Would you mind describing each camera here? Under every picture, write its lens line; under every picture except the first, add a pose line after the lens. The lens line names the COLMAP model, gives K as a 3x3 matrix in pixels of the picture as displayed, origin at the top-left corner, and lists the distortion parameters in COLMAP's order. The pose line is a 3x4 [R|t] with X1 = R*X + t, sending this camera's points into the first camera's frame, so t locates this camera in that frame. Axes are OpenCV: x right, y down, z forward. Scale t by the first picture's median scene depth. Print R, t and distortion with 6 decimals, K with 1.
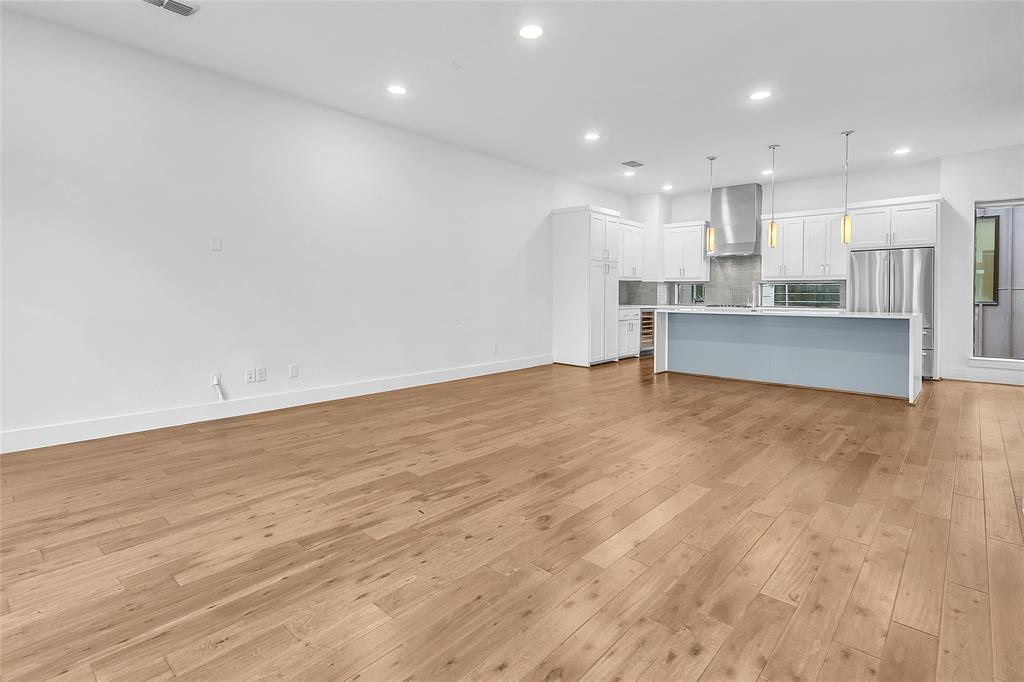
lens RADIAL K [[500.8, 0, 509.6], [0, 500.8, 299.7], [0, 0, 1]] dist [0.015930, -0.004897]
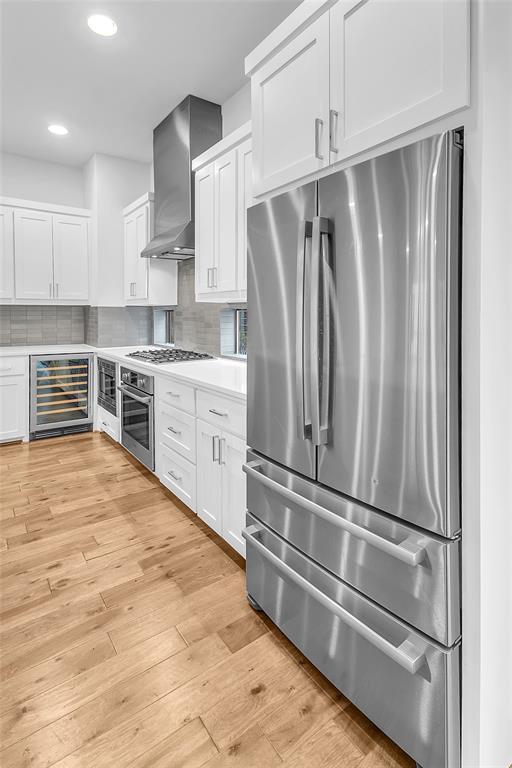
lens RADIAL K [[375.6, 0, 263.9], [0, 375.6, 319.2], [0, 0, 1]] dist [0.015930, -0.004897]
pose [[0.979117, -0.001968, -0.203288, 0.688769], [0.002398, 0.999995, 0.001866, -0.026002], [0.203283, -0.002315, 0.979117, 0.734147]]
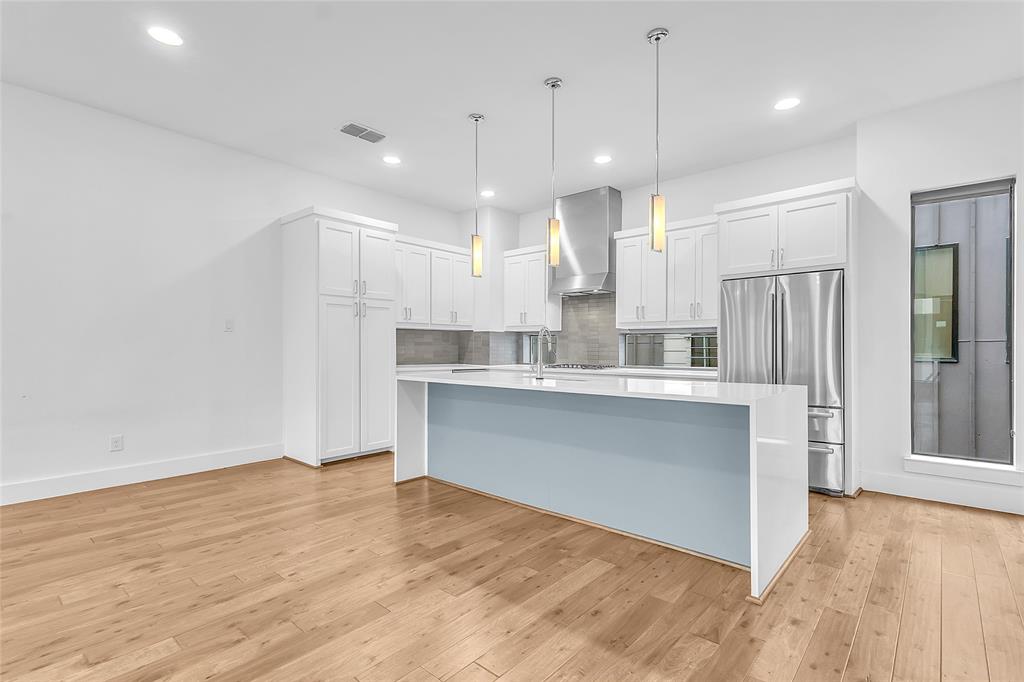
lens RADIAL K [[500.8, 0, 505.8], [0, 500.8, 346.9], [0, 0, 1]] dist [0.015930, -0.004897]
pose [[0.999533, -0.001647, 0.030509, 0.357831], [0.002127, 0.999874, -0.015726, -0.003447], [-0.030479, 0.015784, 0.999411, 0.355659]]
